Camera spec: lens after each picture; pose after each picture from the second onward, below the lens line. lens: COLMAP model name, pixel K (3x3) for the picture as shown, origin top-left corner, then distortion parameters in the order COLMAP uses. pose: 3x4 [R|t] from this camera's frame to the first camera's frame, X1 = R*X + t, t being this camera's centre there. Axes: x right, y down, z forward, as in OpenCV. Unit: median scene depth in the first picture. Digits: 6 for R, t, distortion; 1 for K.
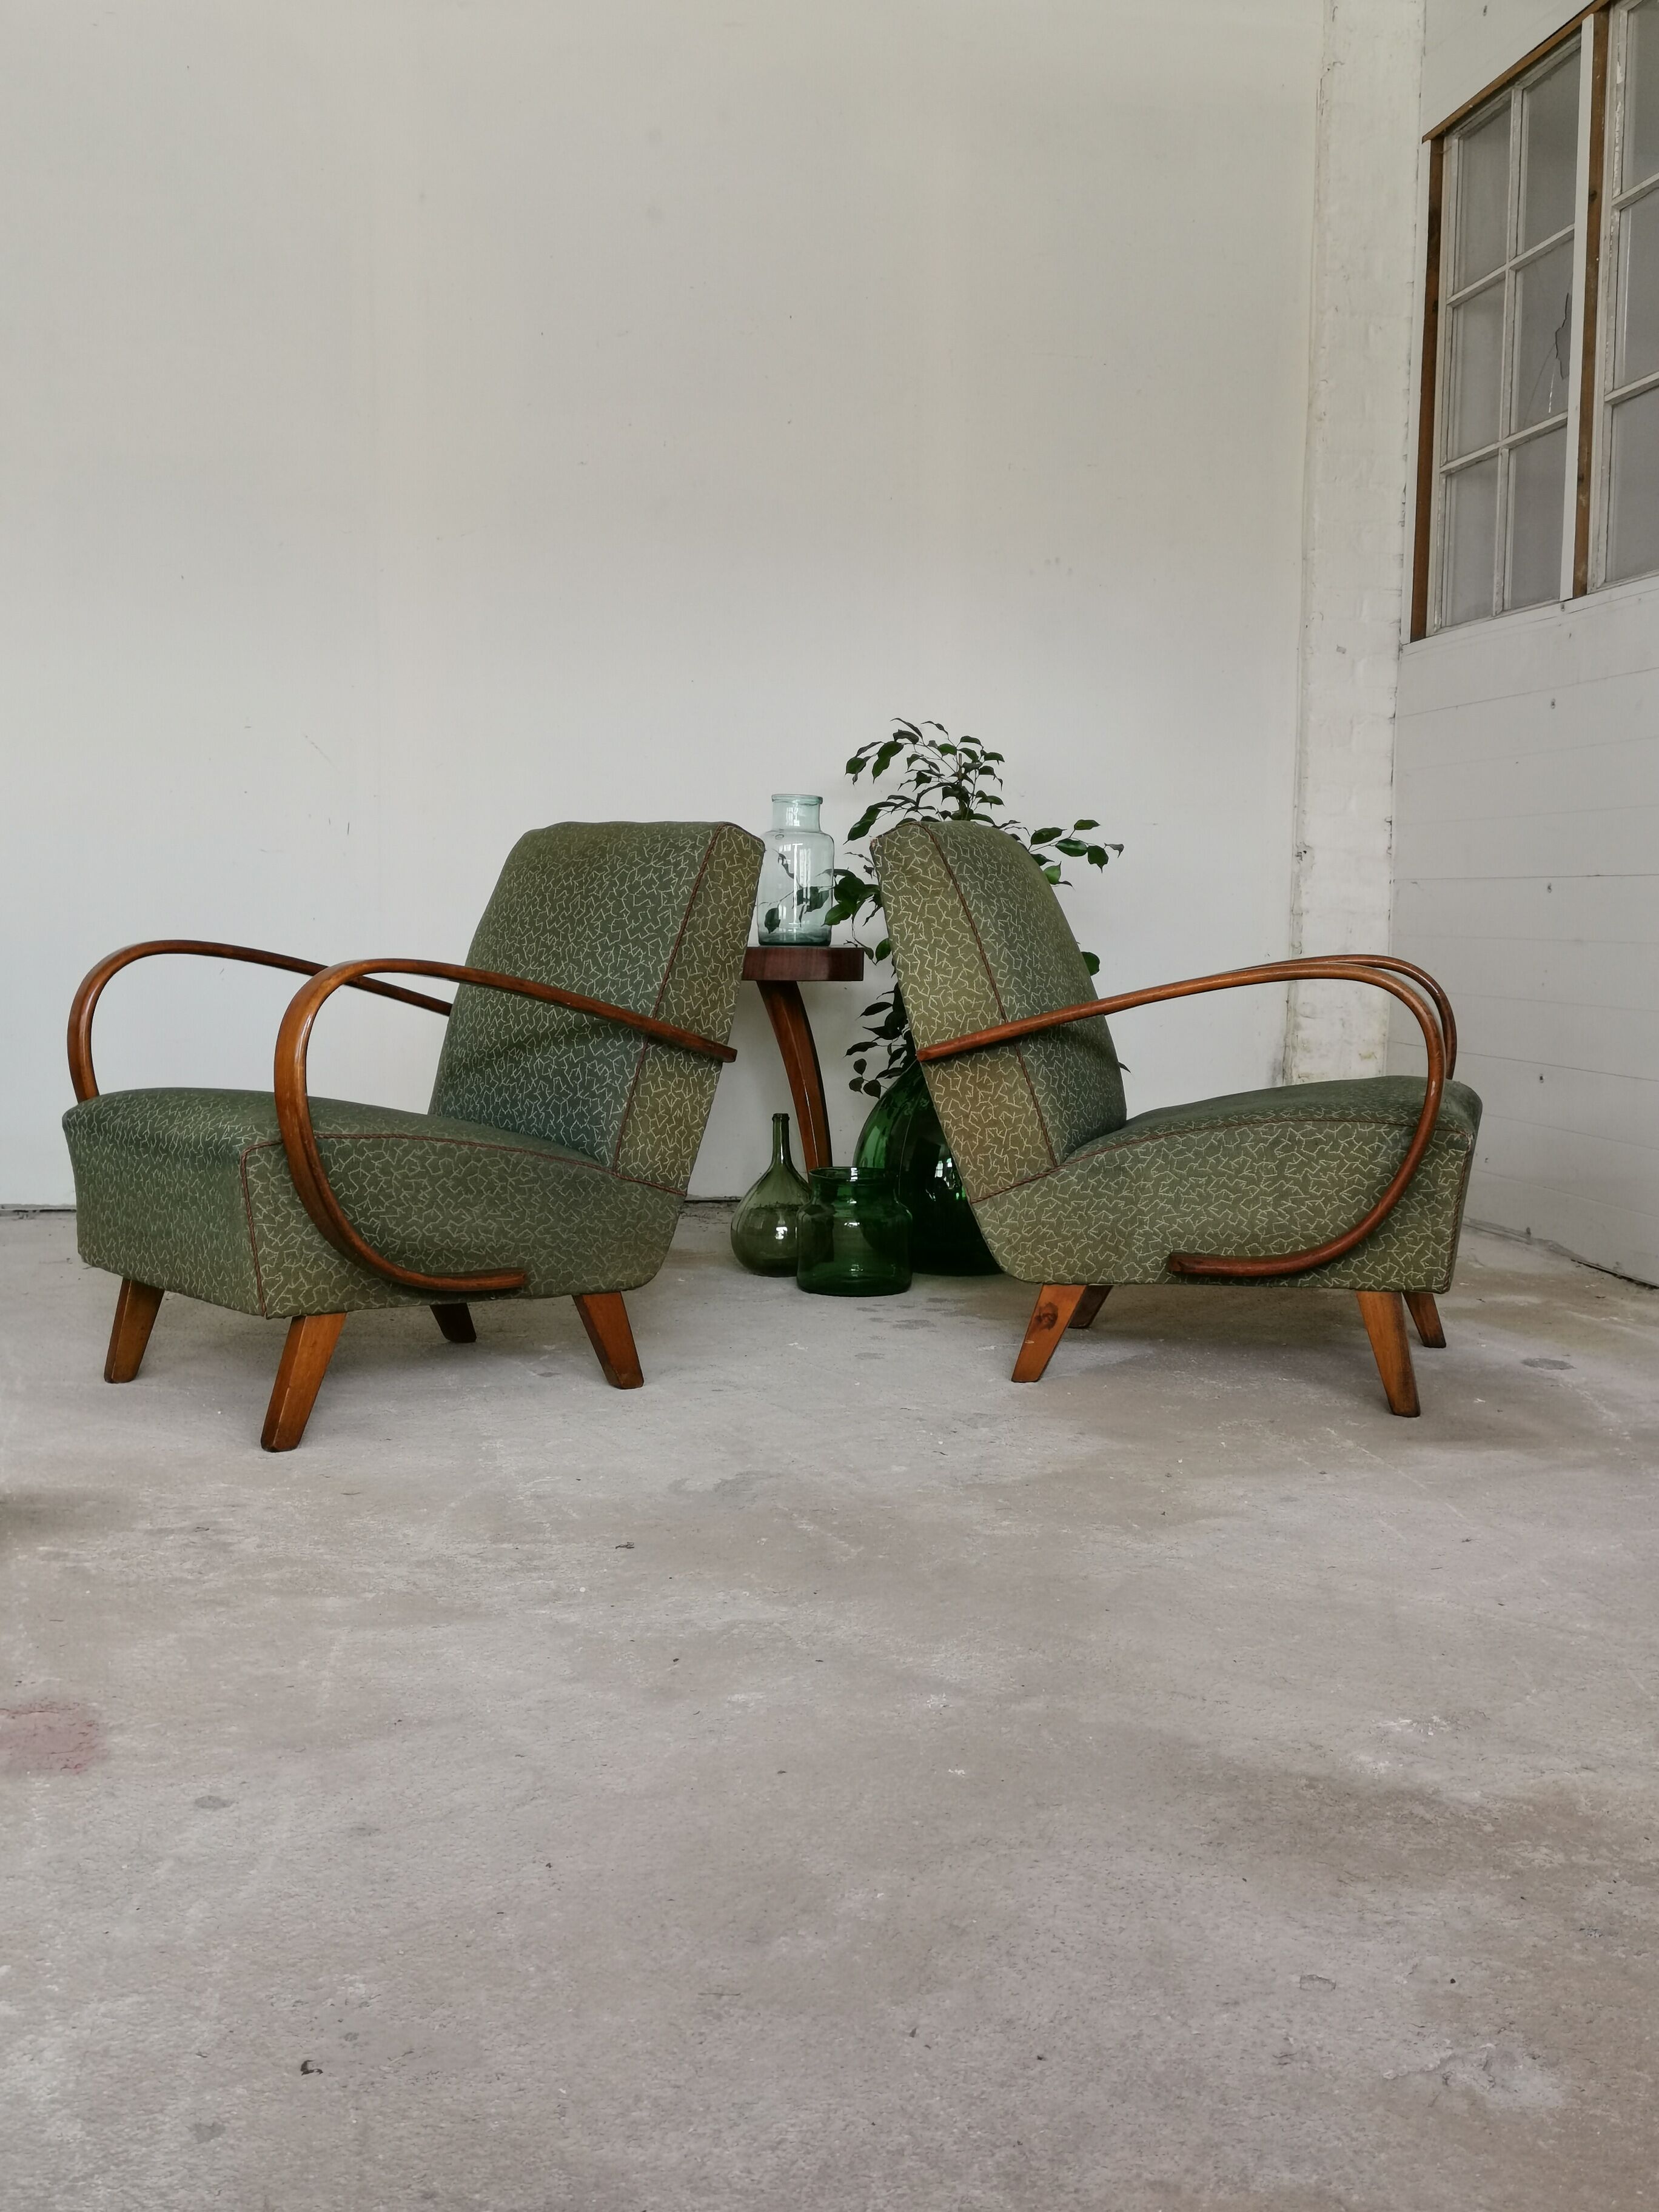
lens RADIAL K [[2218.9, 0, 836.4], [0, 2218.9, 1112.1], [0, 0, 1]] dist [0.076790, -0.111201]
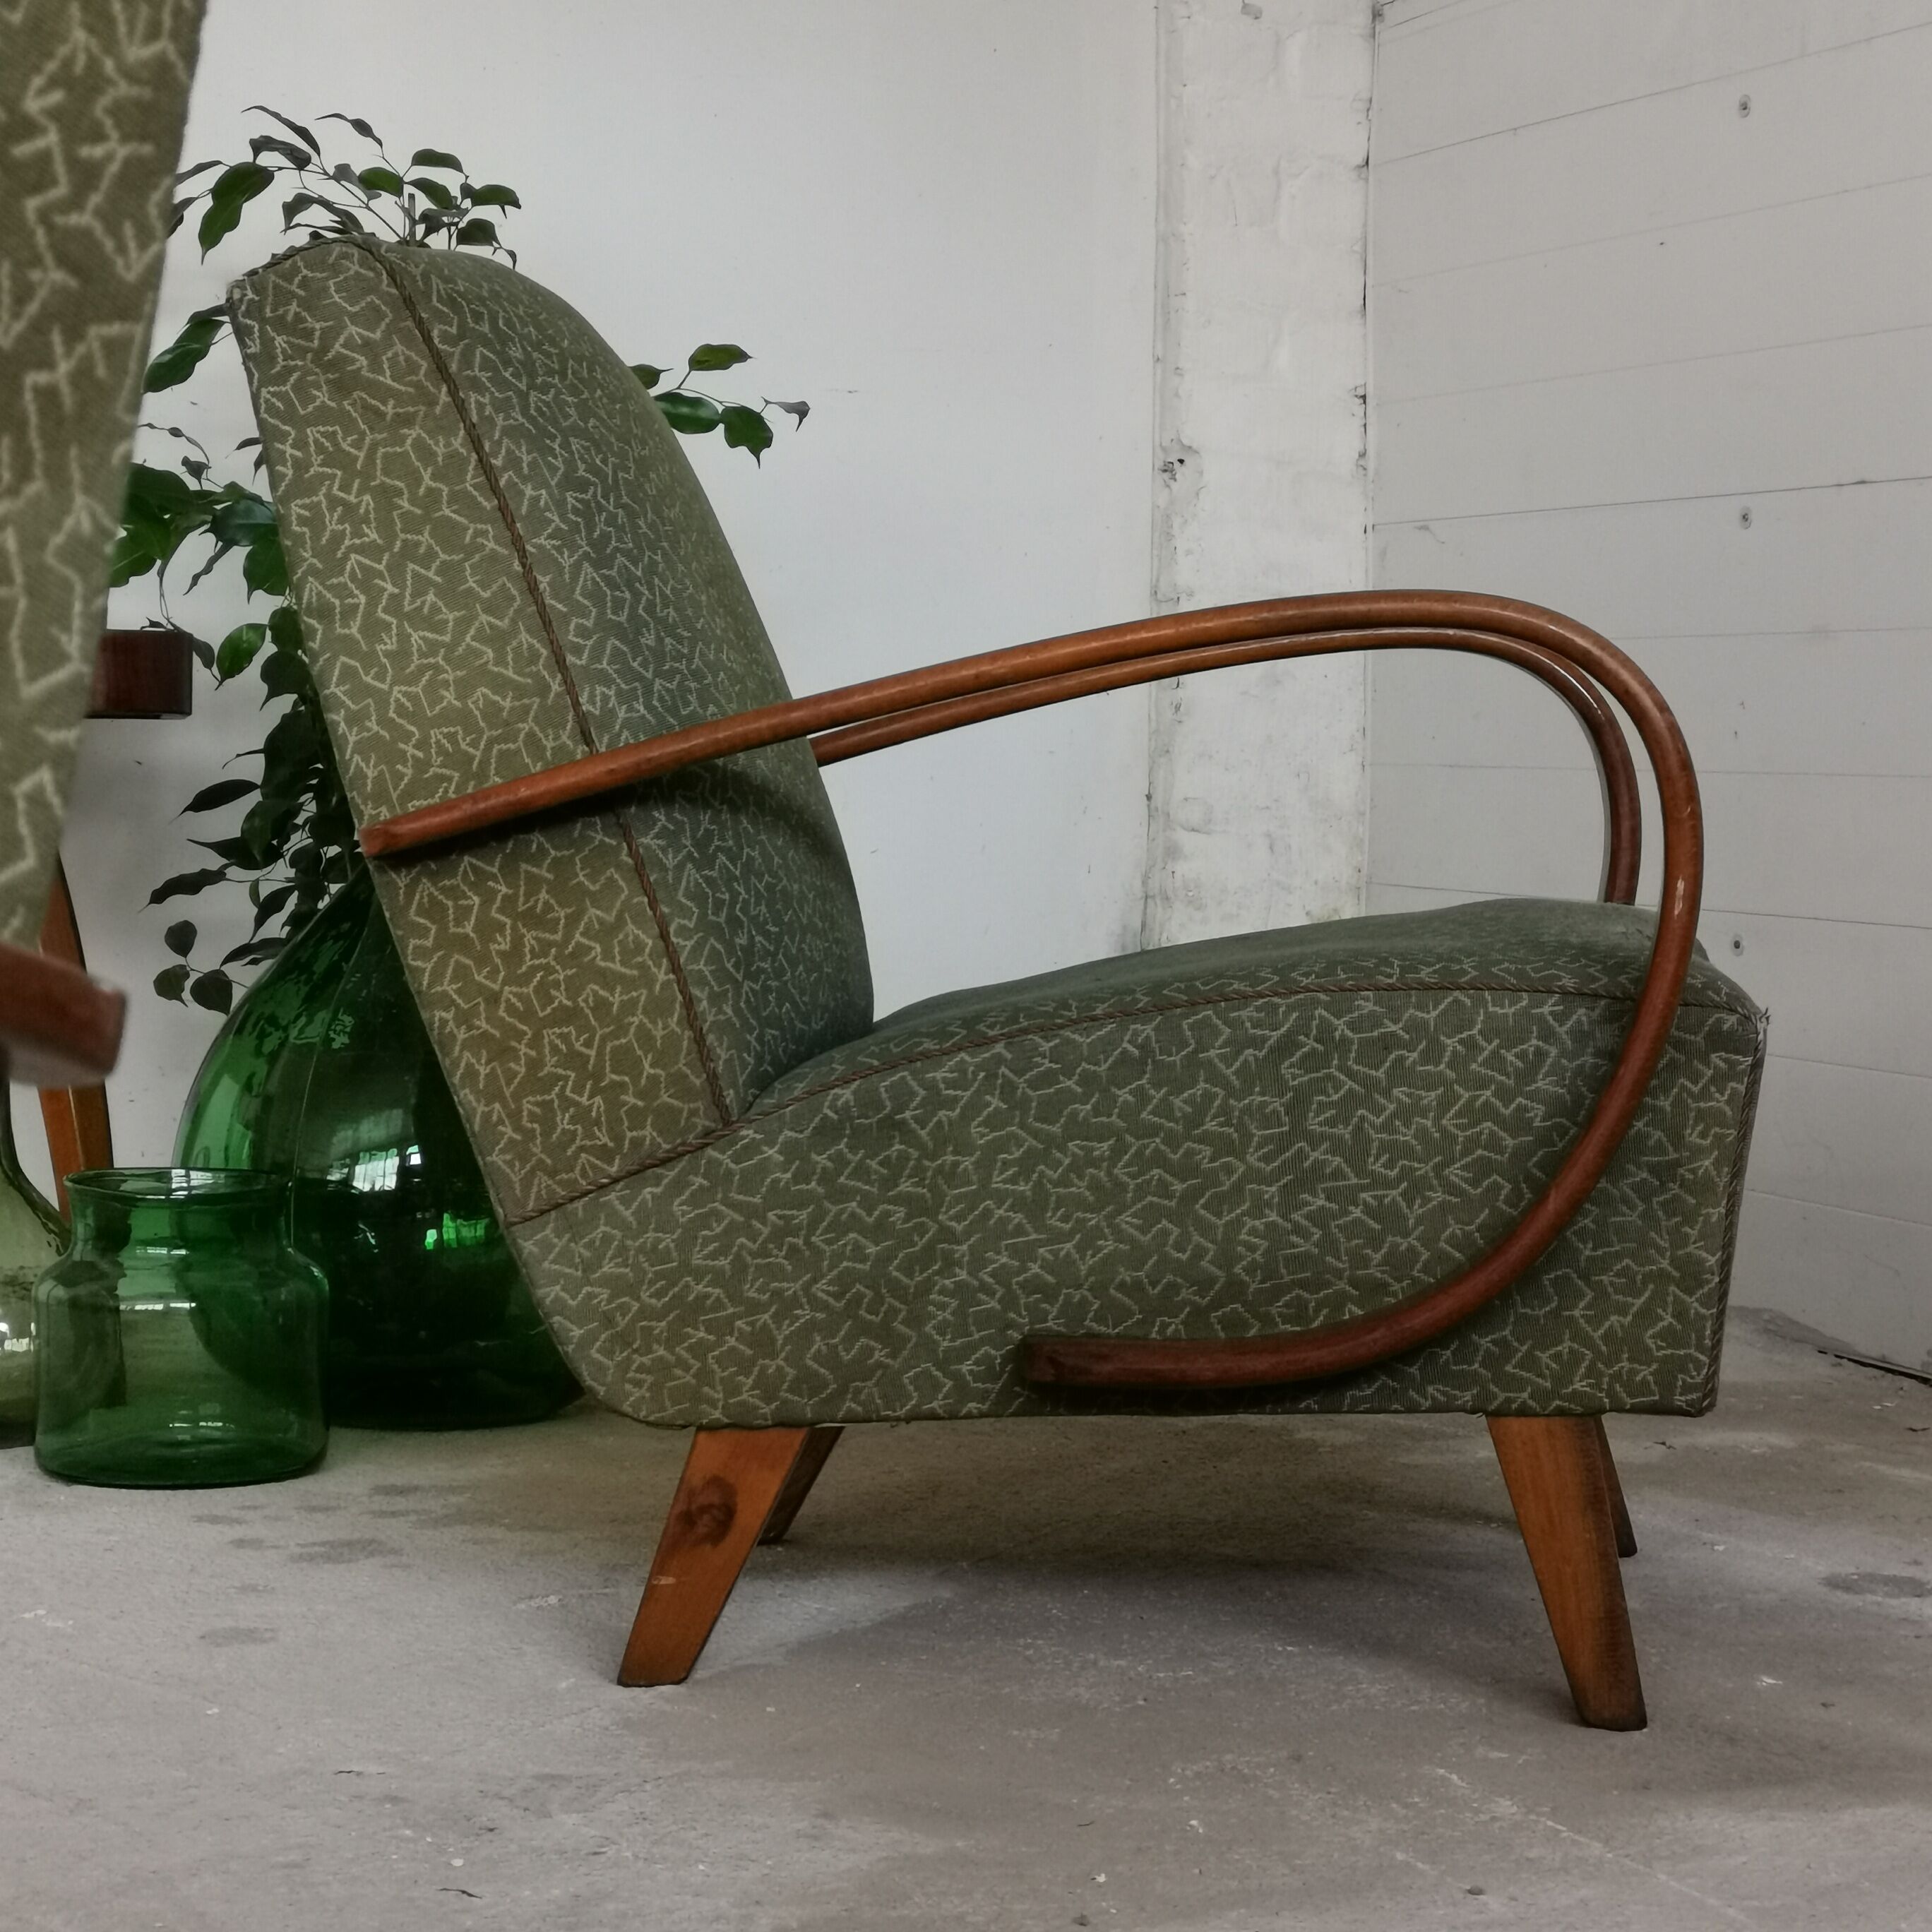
lens RADIAL K [[4423.6, 0, 965.0], [0, 4423.6, 988.0], [0, 0, 1]] dist [0.155291, -0.824232]
pose [[0.980760, -0.012820, 0.194795, -0.011202], [0.019244, 0.999330, -0.031123, 0.025861], [-0.194266, 0.034273, 0.980350, 0.232089]]
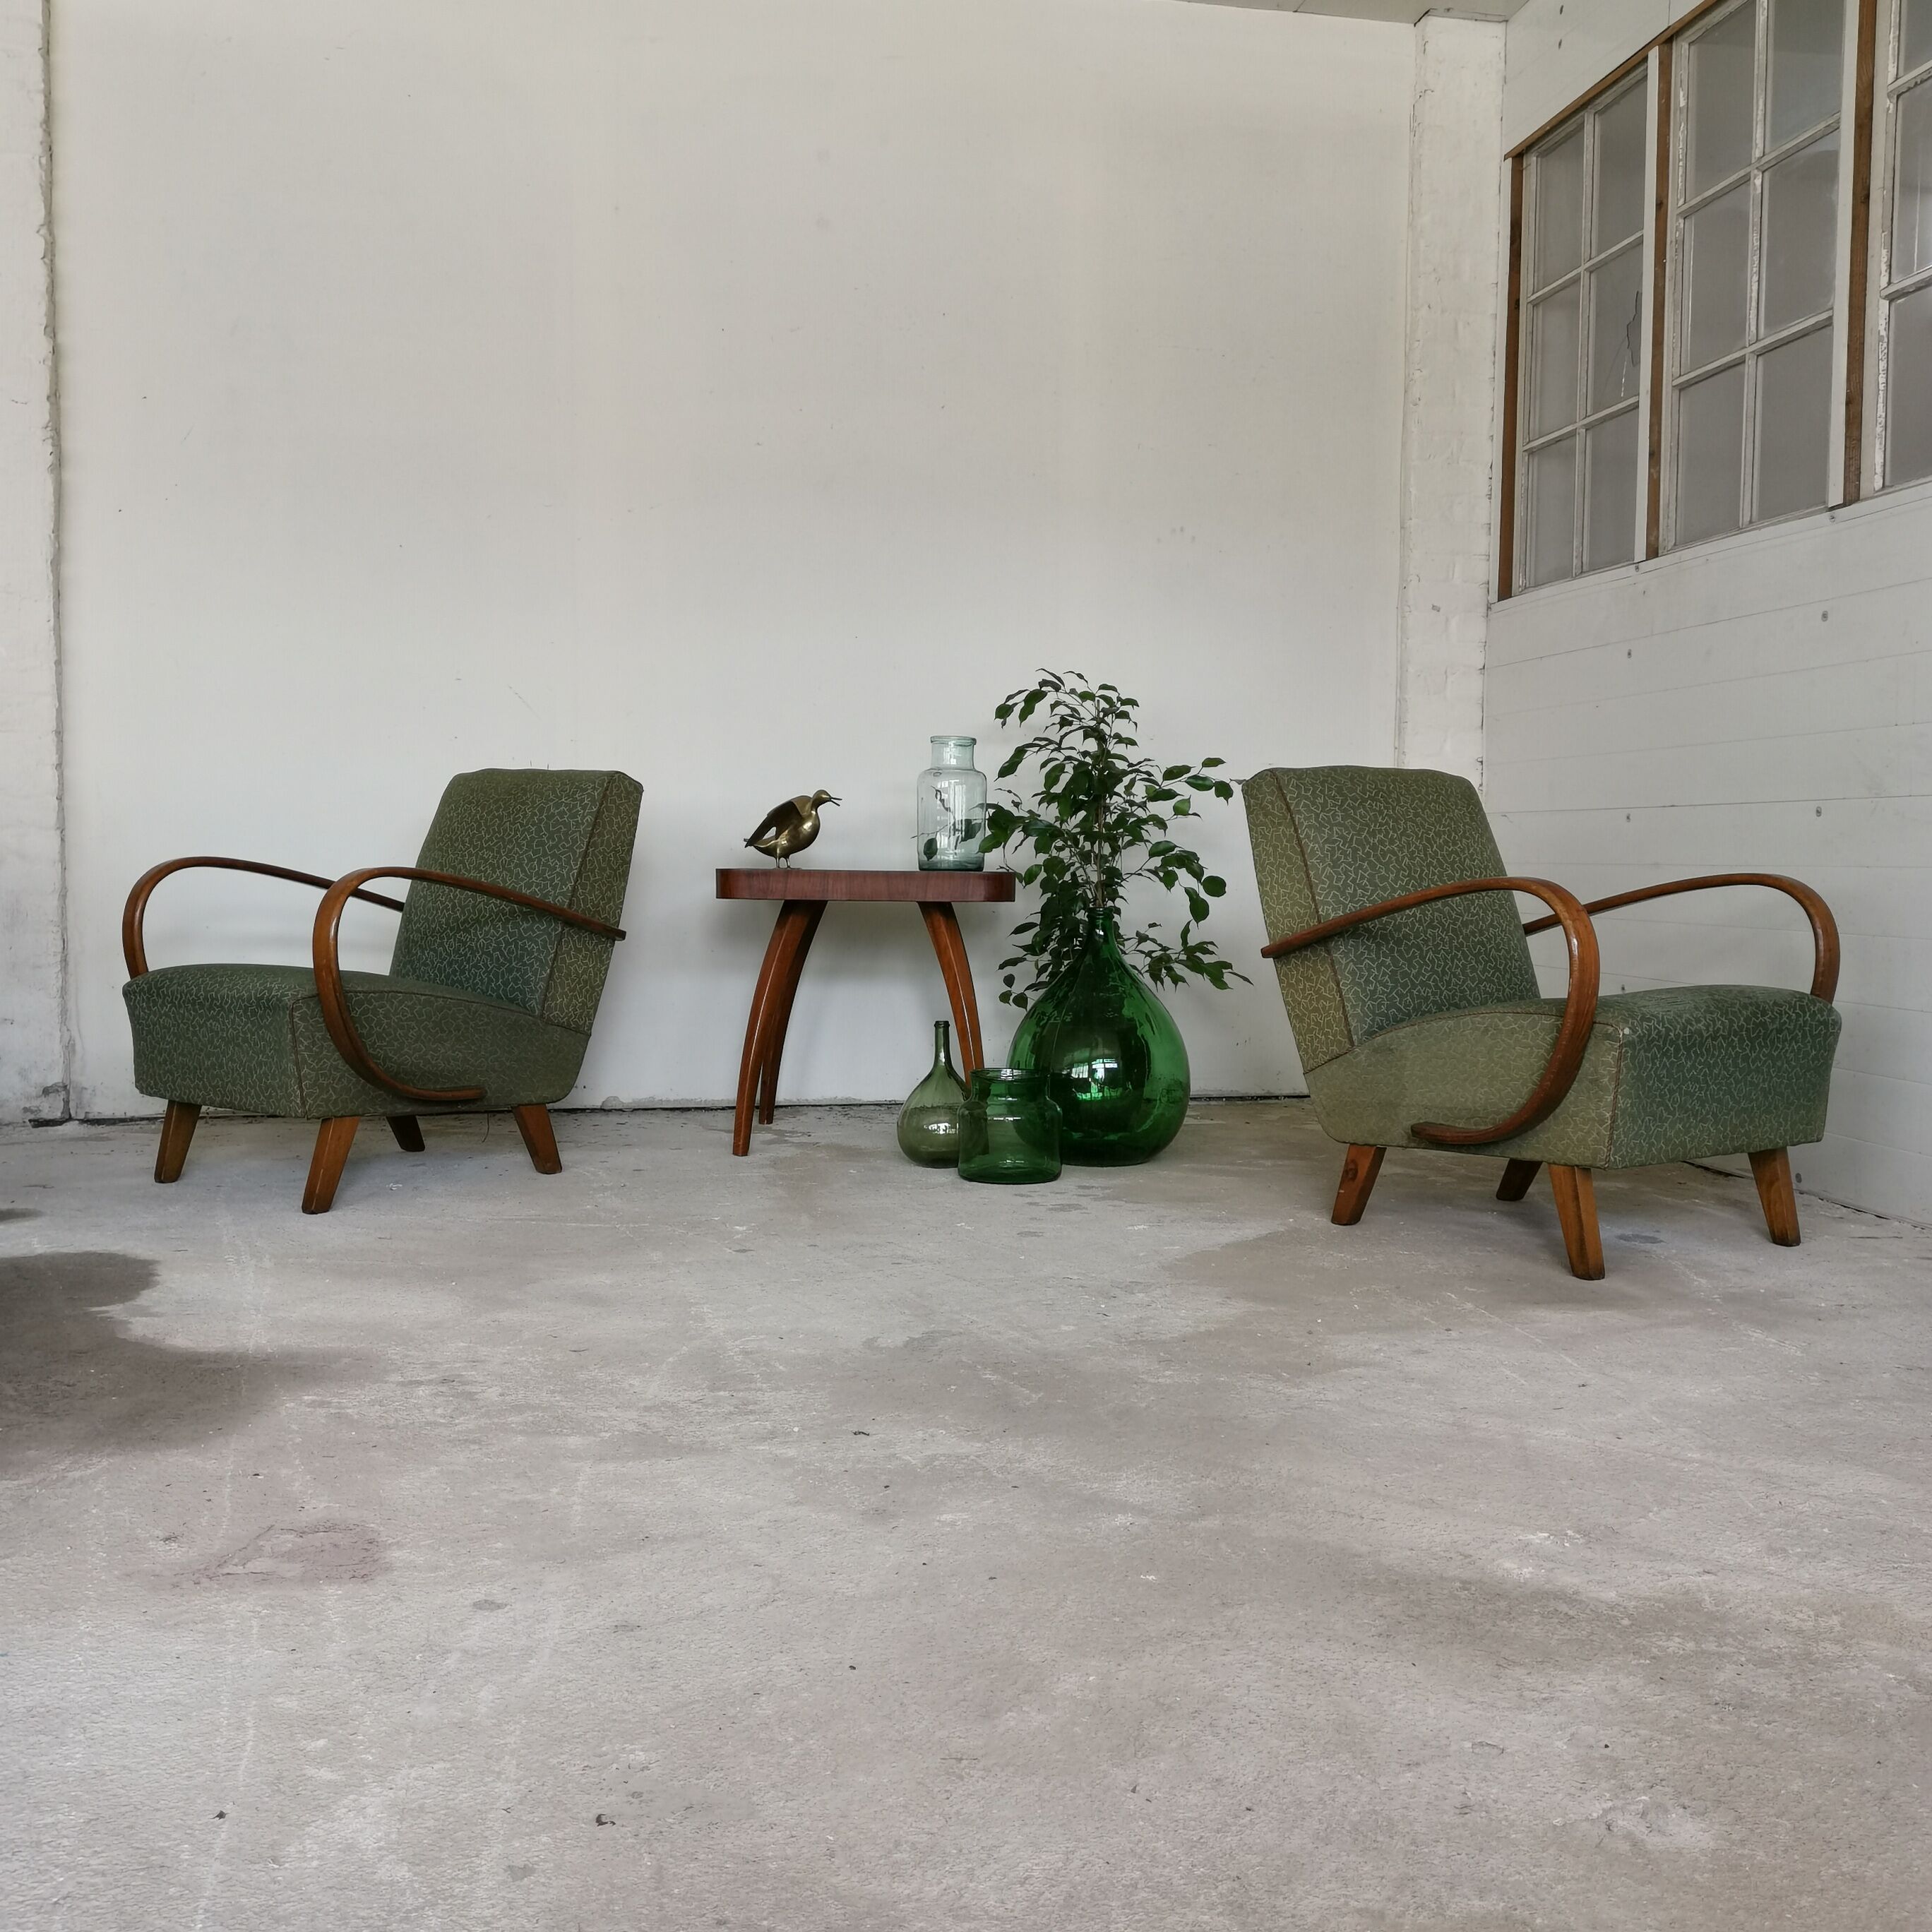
lens RADIAL K [[2025.2, 0, 972.4], [0, 2025.2, 979.6], [0, 0, 1]] dist [0.080215, -0.113489]
pose [[0.999964, -0.003585, 0.007728, -0.023323], [0.003822, 0.999513, -0.030968, 0.015053], [-0.007613, 0.030996, 0.999491, -0.018181]]
